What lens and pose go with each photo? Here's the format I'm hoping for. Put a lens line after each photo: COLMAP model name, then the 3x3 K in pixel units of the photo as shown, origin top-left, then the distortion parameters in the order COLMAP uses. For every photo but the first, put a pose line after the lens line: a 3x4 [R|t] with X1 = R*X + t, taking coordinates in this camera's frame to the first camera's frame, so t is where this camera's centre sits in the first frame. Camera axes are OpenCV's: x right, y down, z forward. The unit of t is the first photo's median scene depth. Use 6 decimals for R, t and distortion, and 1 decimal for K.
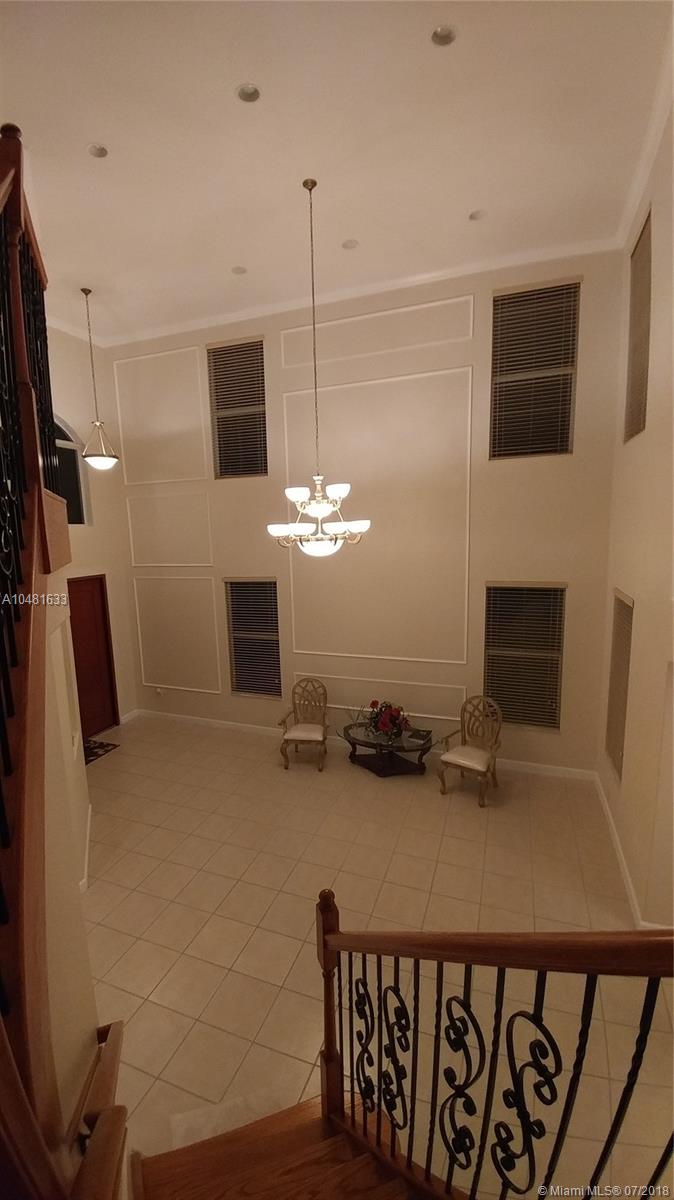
lens RADIAL K [[496.9, 0, 338.4], [0, 496.9, 602.3], [0, 0, 1]] dist [0.035968, -0.046023]
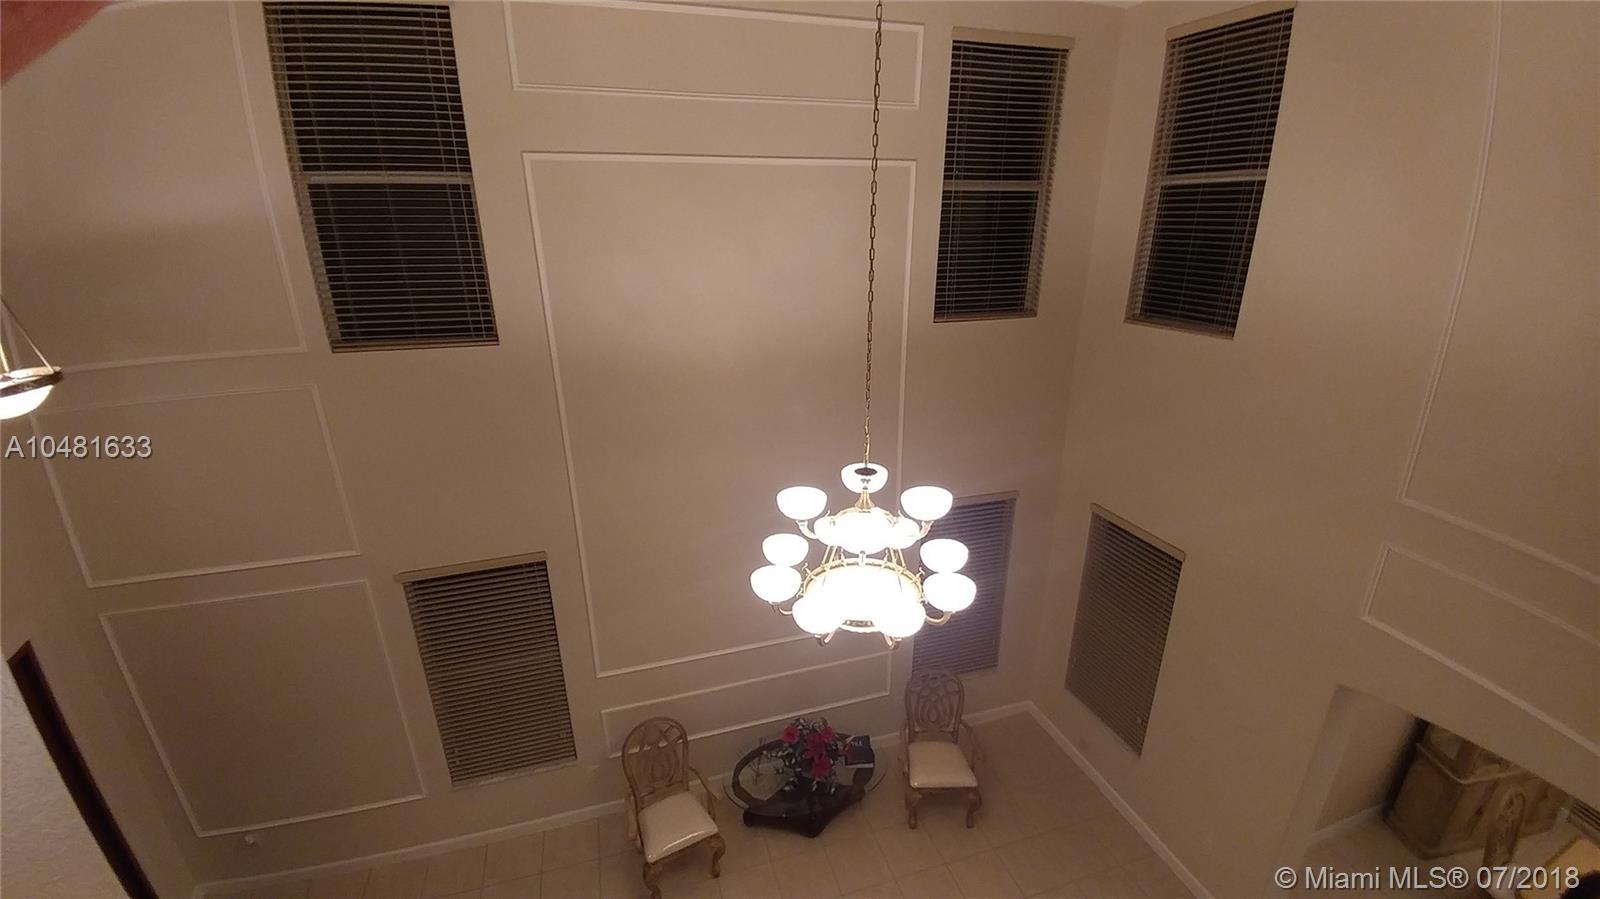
lens RADIAL K [[662.6, 0, 805.9], [0, 662.6, 464.5], [0, 0, 1]] dist [0.035968, -0.046023]
pose [[0.789659, -0.190445, 0.583240, -0.340792], [0.069813, 0.972322, 0.222971, -0.310799], [-0.609561, -0.135353, 0.781099, 0.435350]]
